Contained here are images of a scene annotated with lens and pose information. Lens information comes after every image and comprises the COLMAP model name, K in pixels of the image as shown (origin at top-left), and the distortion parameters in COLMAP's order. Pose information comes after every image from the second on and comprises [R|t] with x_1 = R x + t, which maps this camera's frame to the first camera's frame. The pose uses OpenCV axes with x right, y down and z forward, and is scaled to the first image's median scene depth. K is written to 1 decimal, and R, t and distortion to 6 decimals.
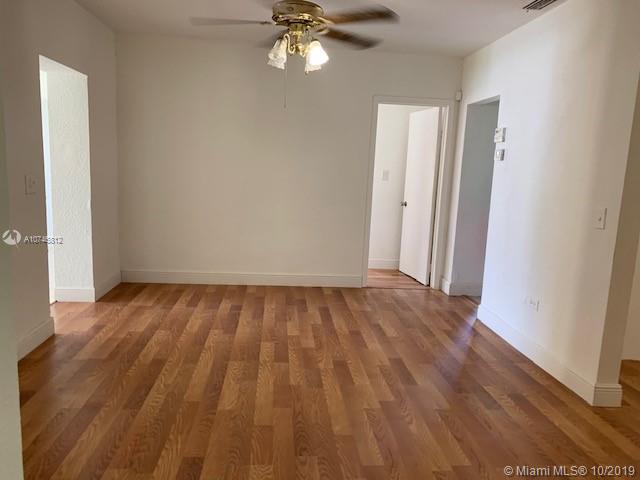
lens RADIAL K [[494.5, 0, 320.0], [0, 494.5, 240.0], [0, 0, 1]] dist [-0.005359, -0.003633]
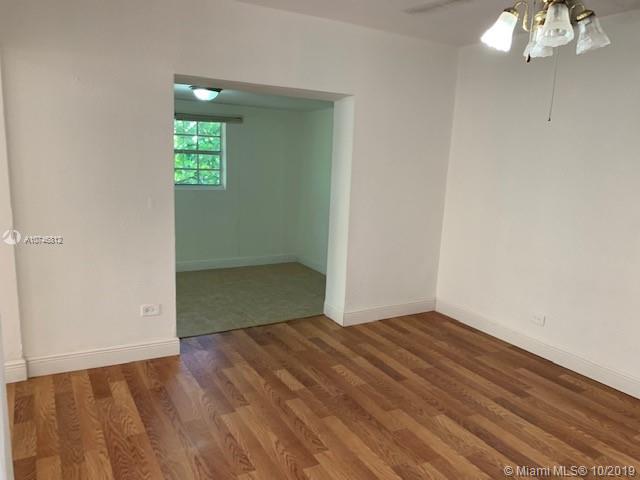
lens RADIAL K [[494.5, 0, 320.0], [0, 494.5, 240.0], [0, 0, 1]] dist [-0.005359, -0.003633]
pose [[-0.906217, -0.007961, -0.422739, 0.352584], [-0.146722, 0.943615, 0.296756, -0.215872], [0.396540, 0.330950, -0.856287, 1.168131]]
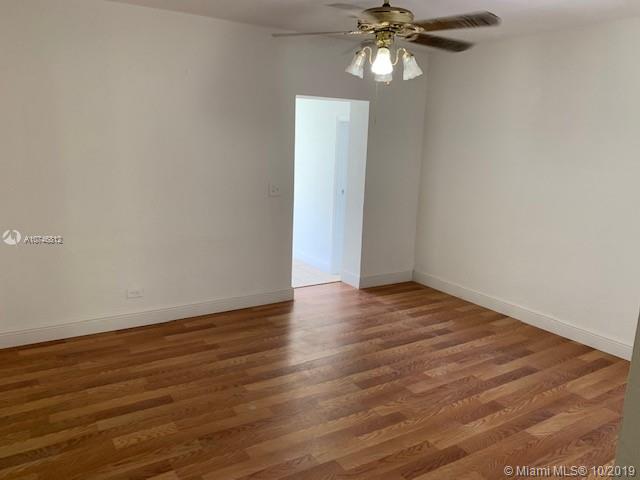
lens RADIAL K [[482.4, 0, 320.0], [0, 482.4, 240.0], [0, 0, 1]] dist [-0.006018, -0.002294]
pose [[0.459772, 0.157675, -0.873927, 0.584126], [-0.153294, 0.983430, 0.096784, -0.103674], [0.874706, 0.089469, 0.476324, 0.386715]]
